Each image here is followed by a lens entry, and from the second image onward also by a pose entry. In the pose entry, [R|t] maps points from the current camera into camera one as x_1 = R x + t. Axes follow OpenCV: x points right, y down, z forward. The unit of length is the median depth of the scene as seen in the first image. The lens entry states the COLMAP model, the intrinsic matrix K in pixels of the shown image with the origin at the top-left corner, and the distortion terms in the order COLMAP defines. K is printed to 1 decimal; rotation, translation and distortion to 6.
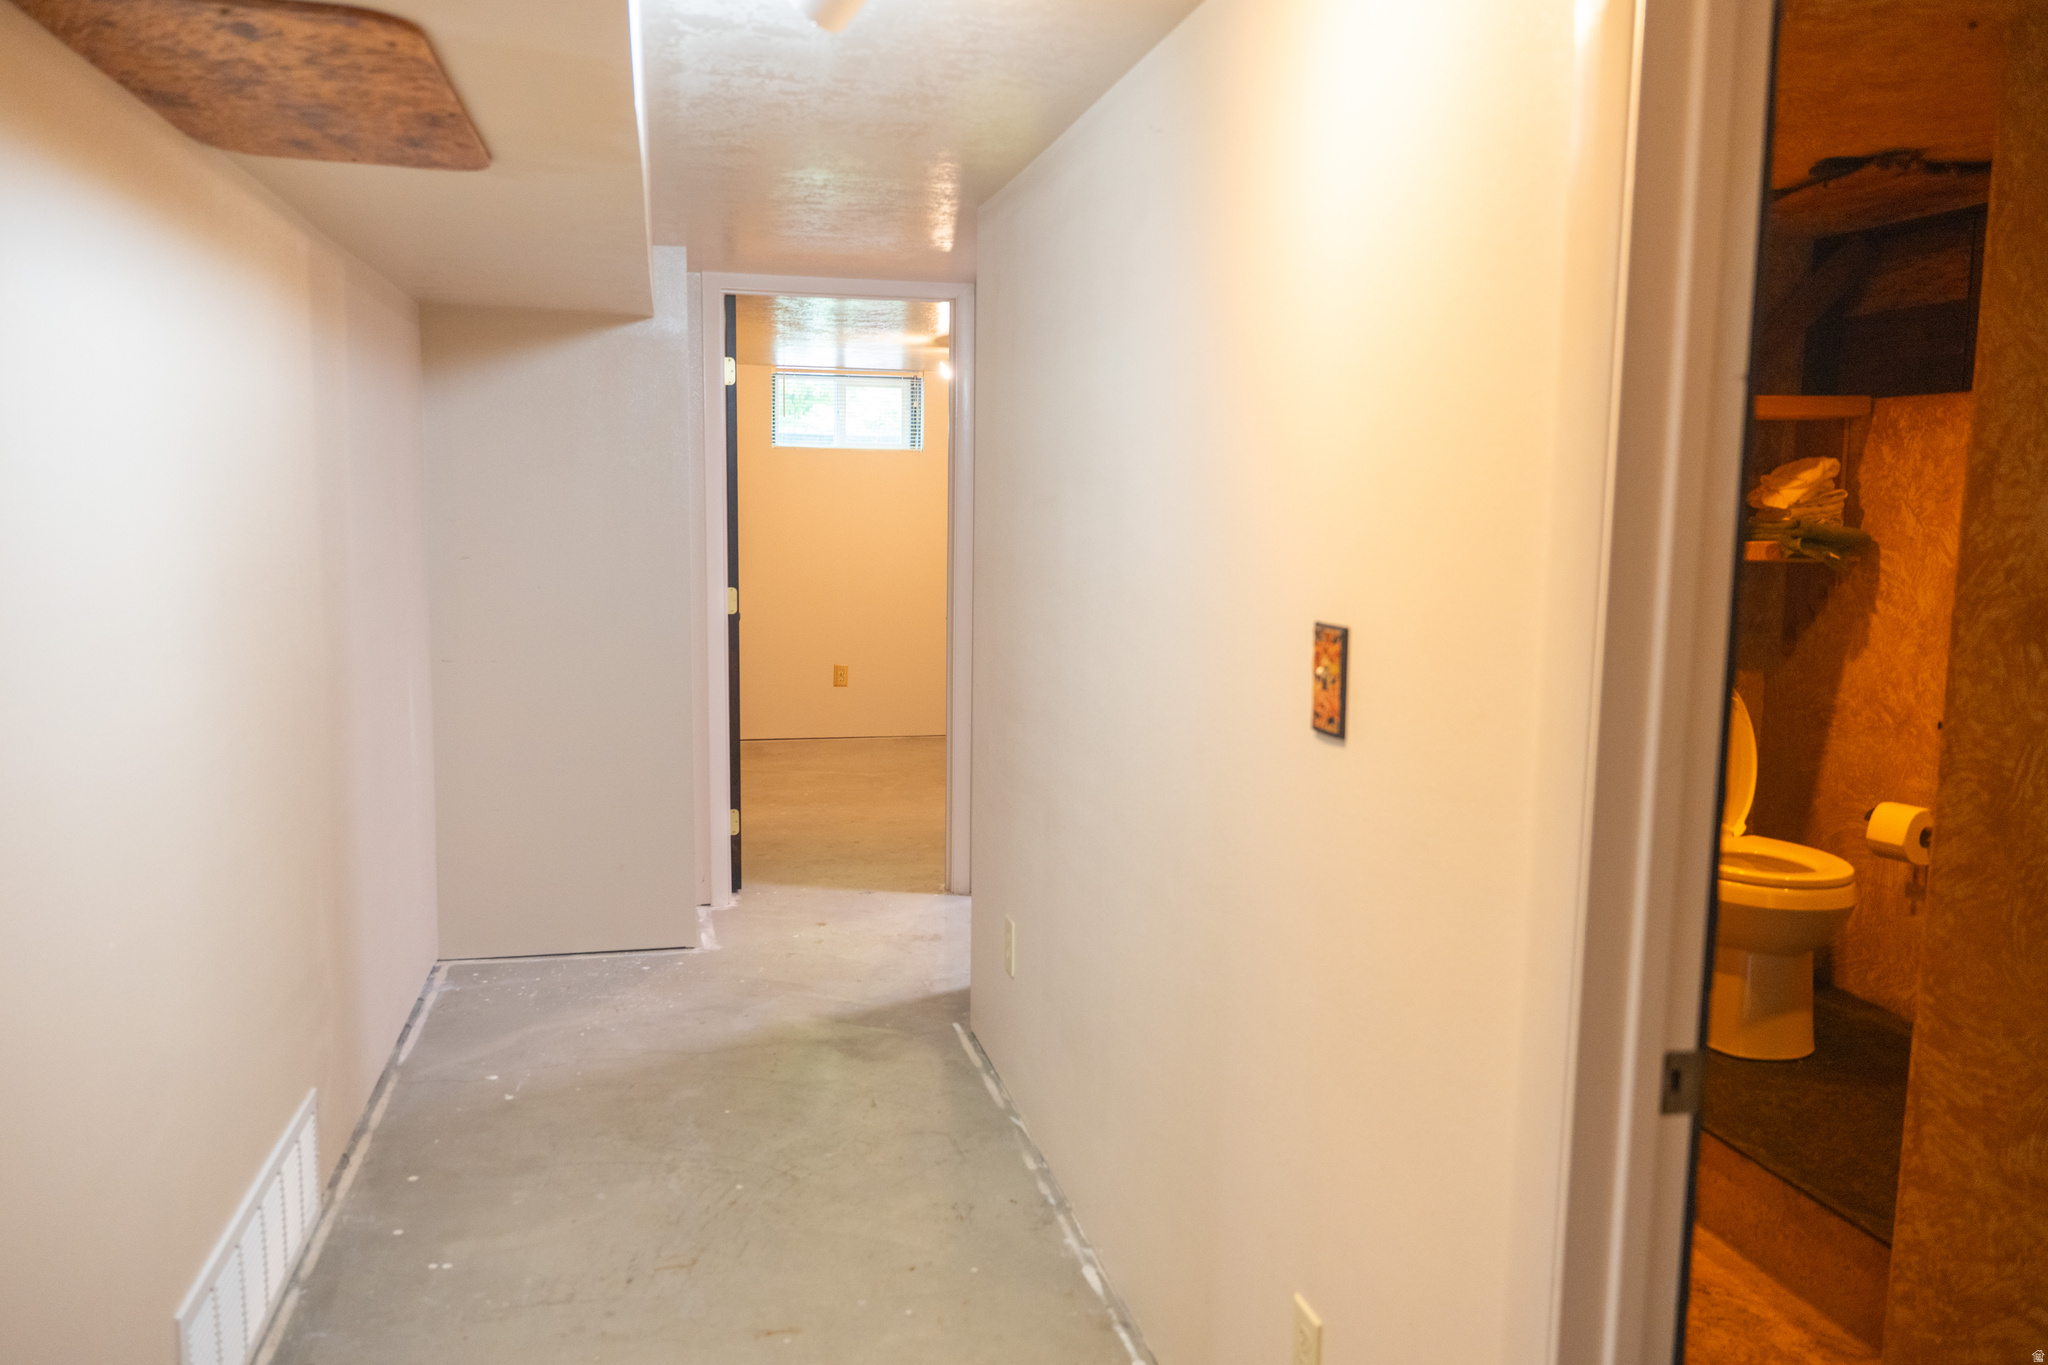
lens RADIAL K [[1363.3, 0, 1024.0], [0, 1363.3, 682.5], [0, 0, 1]] dist [0.002934, -0.010681]
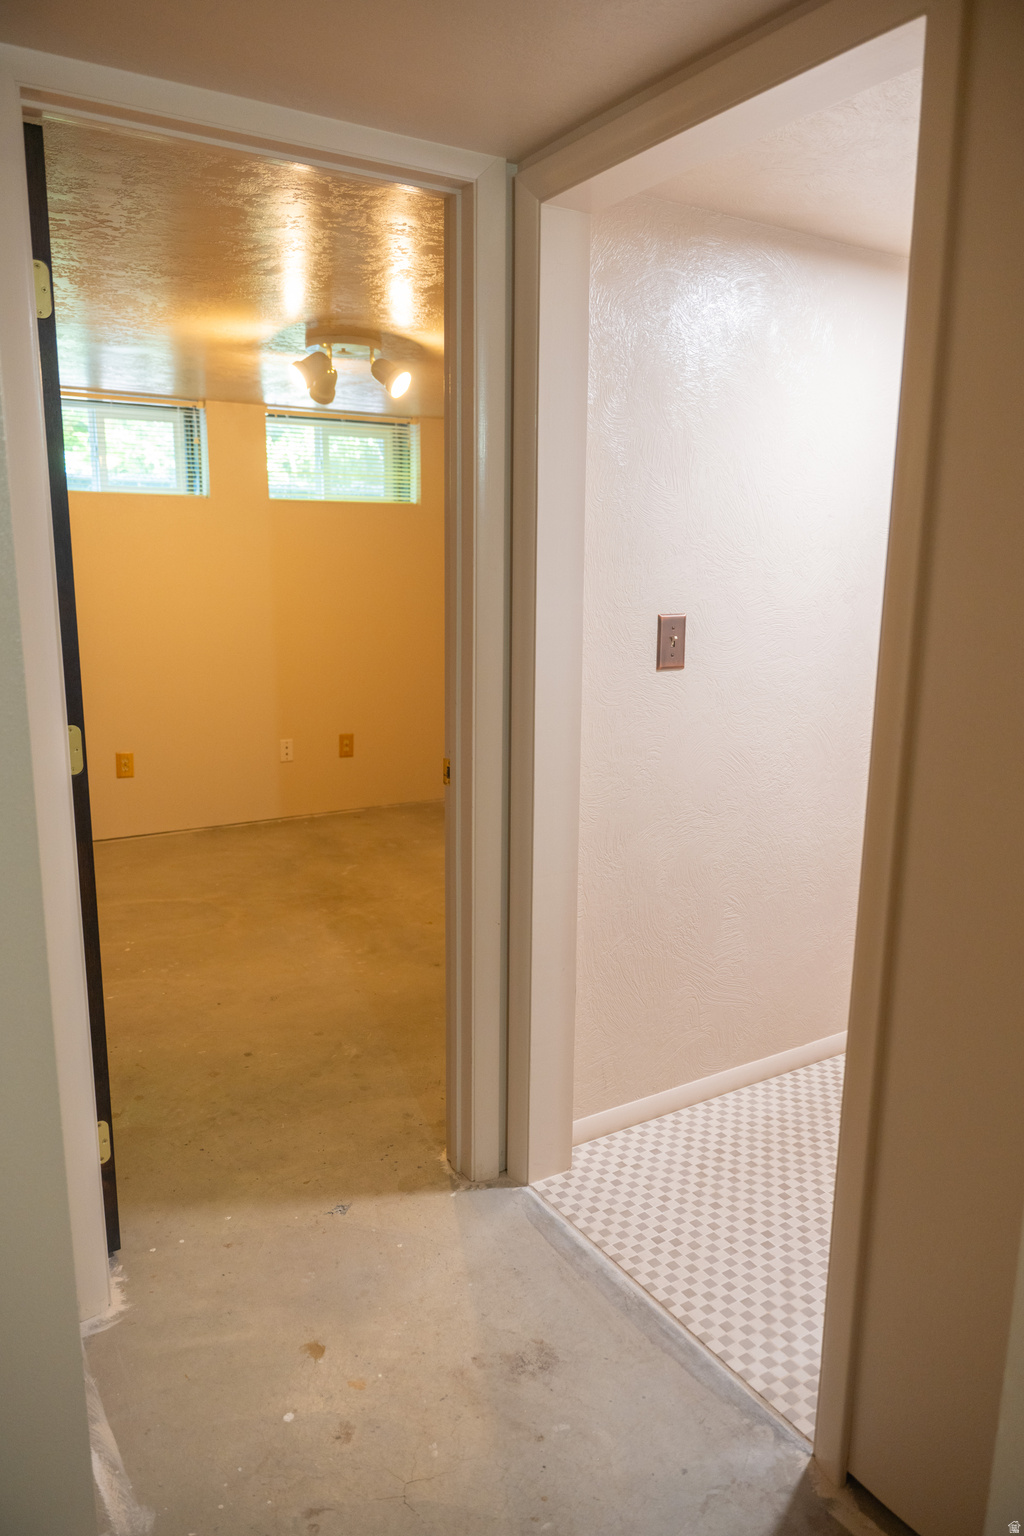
lens RADIAL K [[1071.6, 0, 512.0], [0, 1071.6, 768.0], [0, 0, 1]] dist [-0.003246, 0.000731]
pose [[0.958344, -0.068174, 0.277360, -0.157403], [0.049954, 0.996135, 0.072245, -0.069923], [-0.281213, -0.055380, 0.958046, 0.524583]]
